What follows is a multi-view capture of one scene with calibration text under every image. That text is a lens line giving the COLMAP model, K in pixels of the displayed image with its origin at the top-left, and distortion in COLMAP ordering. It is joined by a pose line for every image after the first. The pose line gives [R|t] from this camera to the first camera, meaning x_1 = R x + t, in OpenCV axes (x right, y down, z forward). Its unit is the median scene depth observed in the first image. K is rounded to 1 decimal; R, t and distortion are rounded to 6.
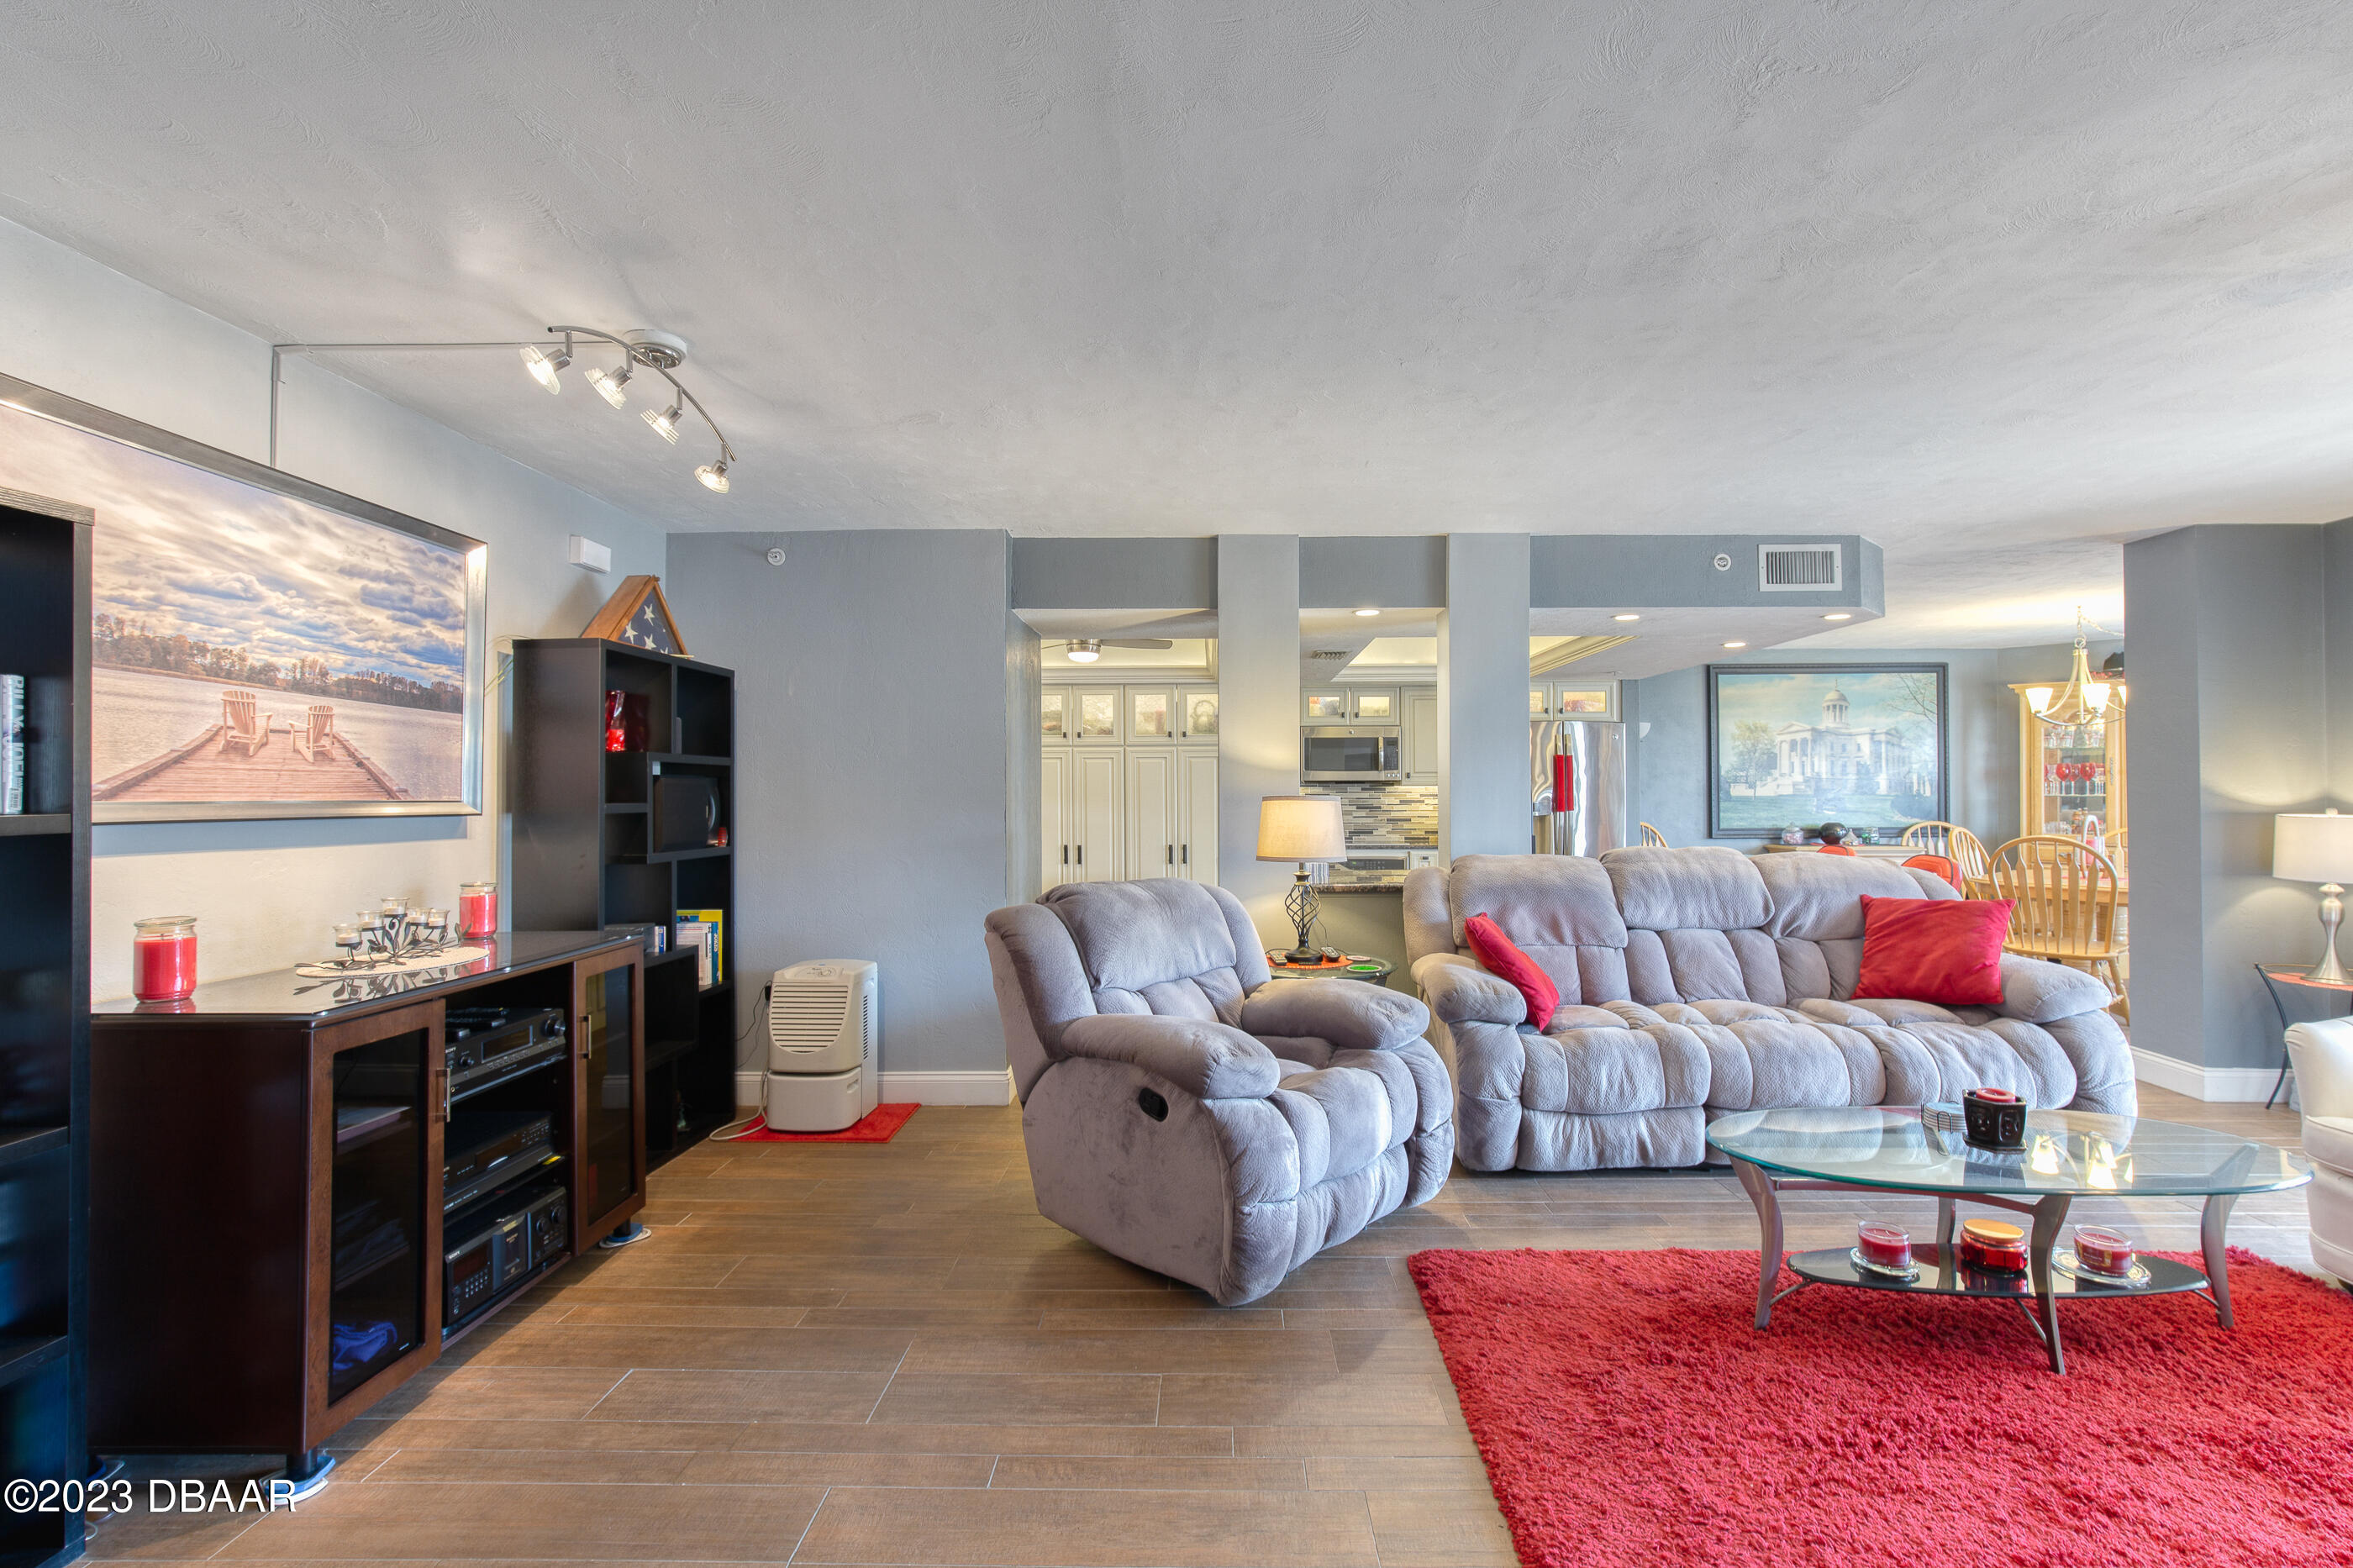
lens RADIAL K [[1082.5, 0, 1198.9], [0, 1082.5, 784.0], [0, 0, 1]] dist [-0.013966, 0.005472]
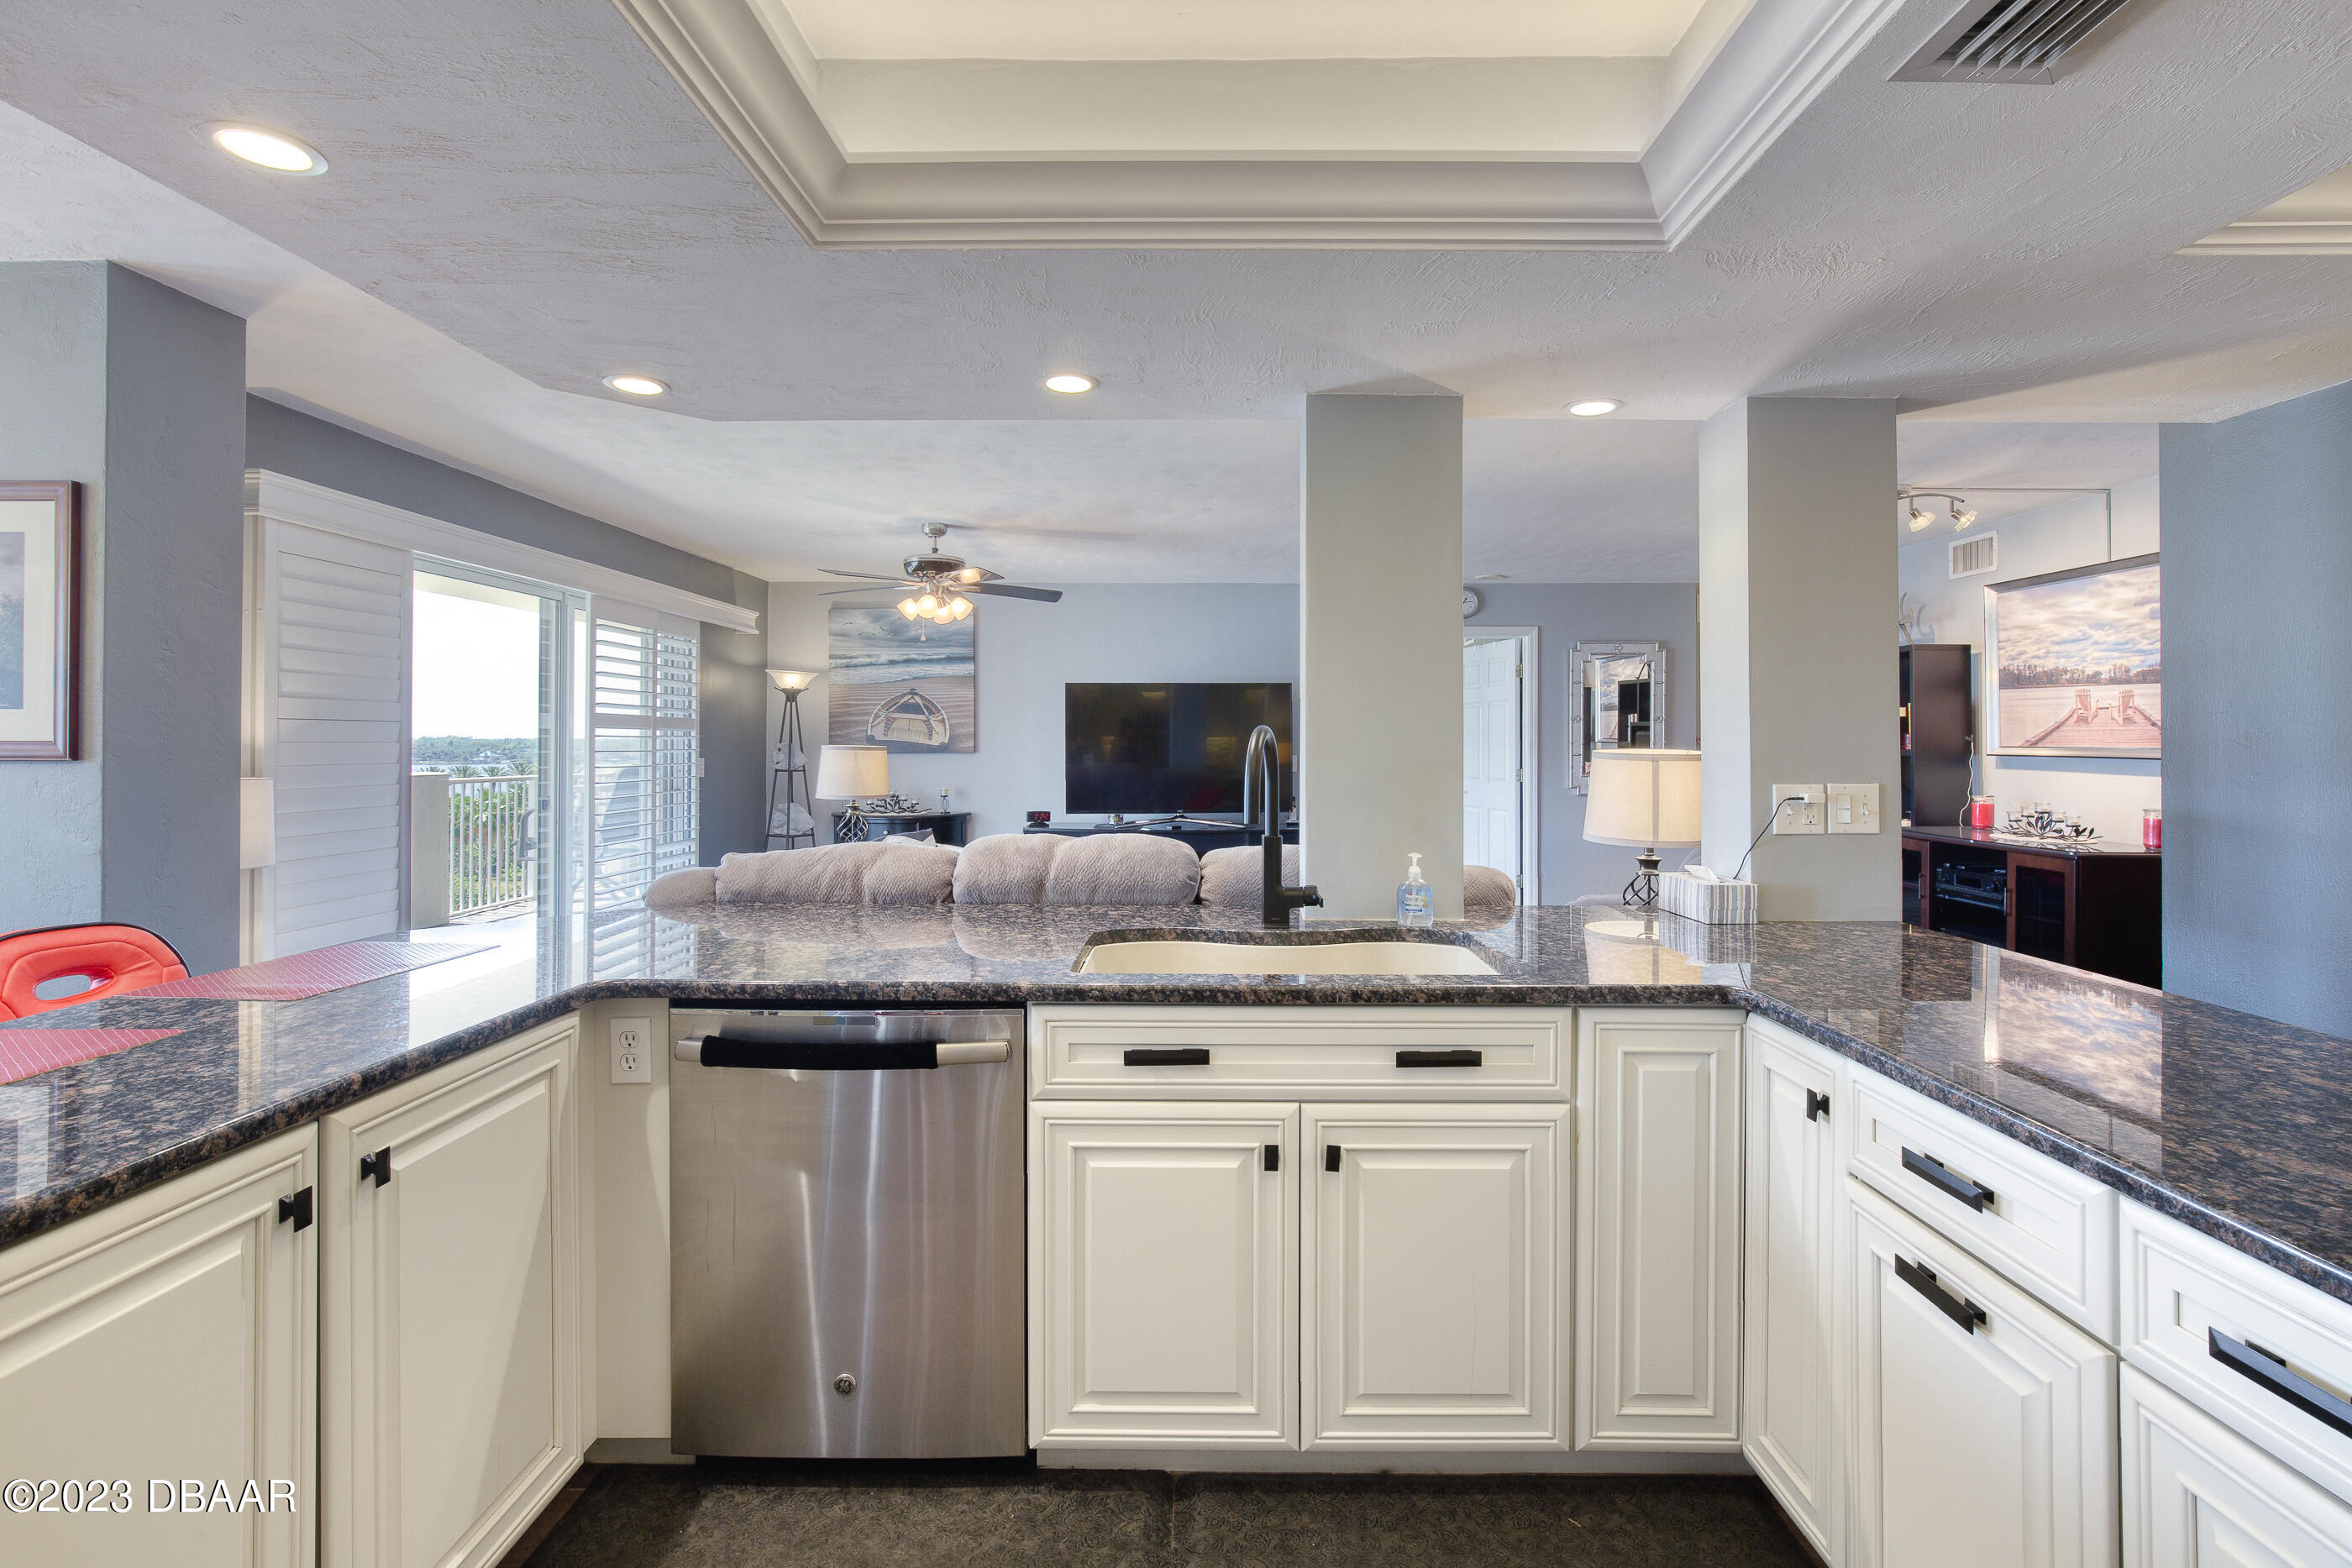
lens RADIAL K [[1082.0, 0, 1191.2], [0, 1082.0, 736.9], [0, 0, 1]] dist [-0.013966, 0.005472]
pose [[-0.999987, -0.001990, -0.004737, 0.661796], [-0.001932, 0.999923, -0.012294, 0.023190], [0.004761, -0.012285, -0.999913, 2.783570]]
